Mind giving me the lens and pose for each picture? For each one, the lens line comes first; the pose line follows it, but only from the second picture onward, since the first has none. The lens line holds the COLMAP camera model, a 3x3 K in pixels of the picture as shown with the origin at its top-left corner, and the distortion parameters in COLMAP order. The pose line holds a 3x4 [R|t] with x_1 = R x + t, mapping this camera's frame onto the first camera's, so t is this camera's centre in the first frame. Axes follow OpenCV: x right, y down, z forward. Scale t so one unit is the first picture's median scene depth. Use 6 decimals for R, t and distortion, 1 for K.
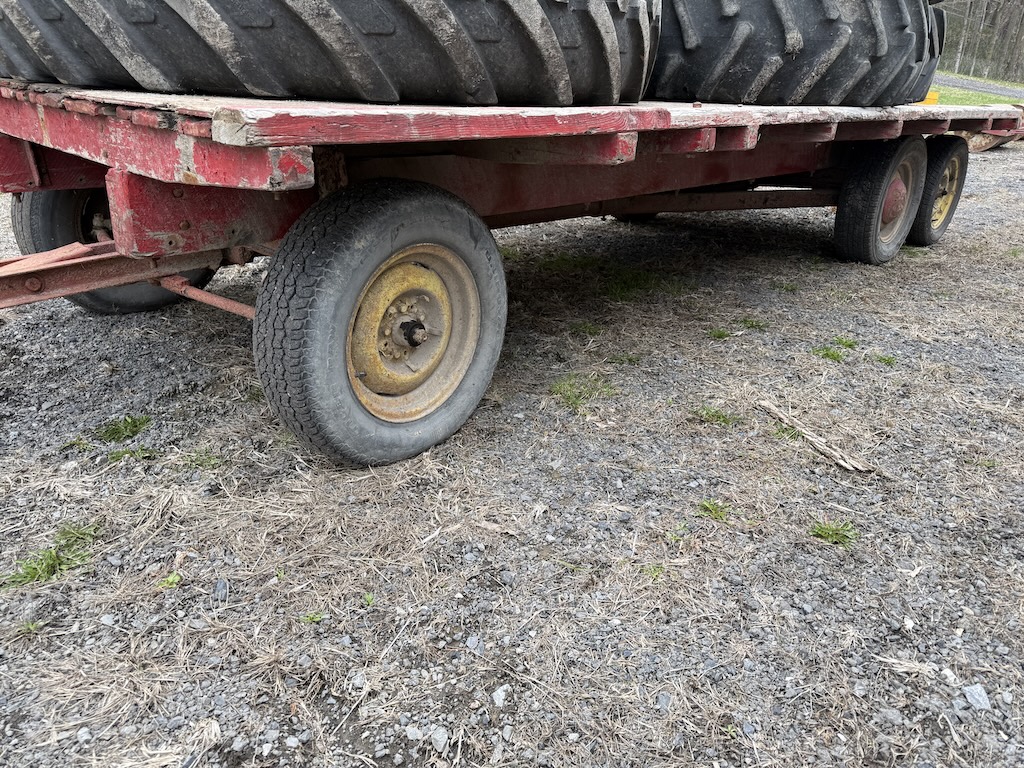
lens RADIAL K [[696.5, 0, 514.3], [0, 696.5, 387.3], [0, 0, 1]] dist [0.010310, -0.012204]
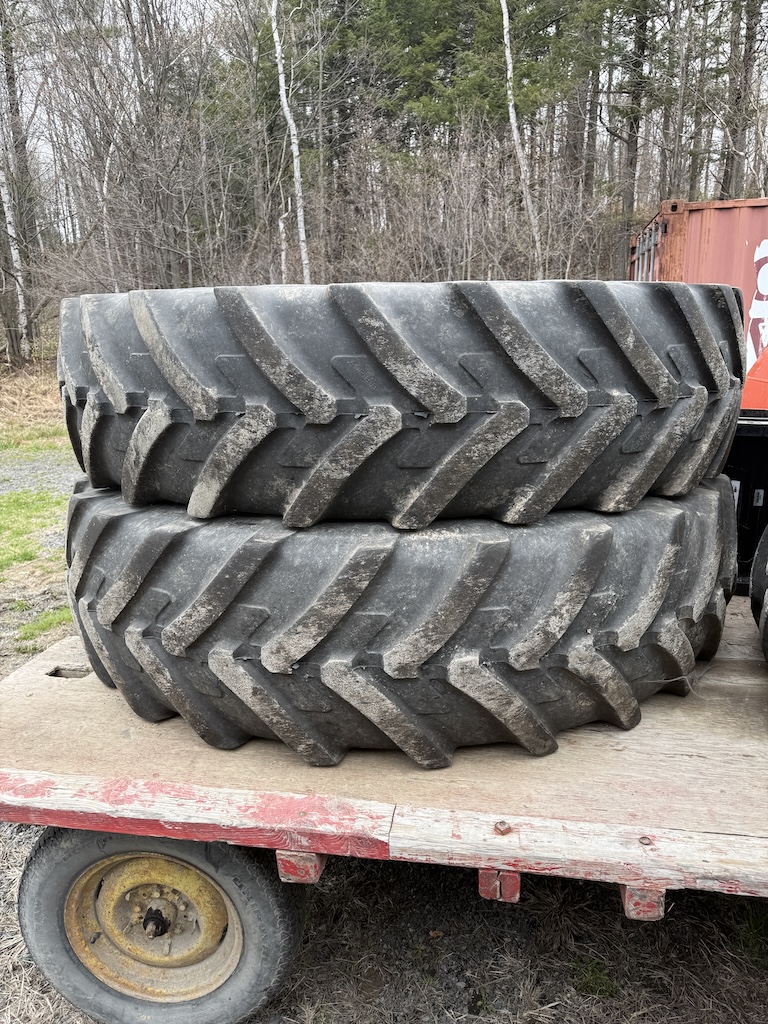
lens RADIAL K [[696.5, 0, 381.7], [0, 696.5, 508.8], [0, 0, 1]] dist [0.010310, -0.012204]
pose [[0.570996, 0.151242, -0.806901, 0.768482], [-0.294522, 0.955193, -0.029379, -0.716939], [0.766303, 0.254426, 0.589956, 0.496555]]
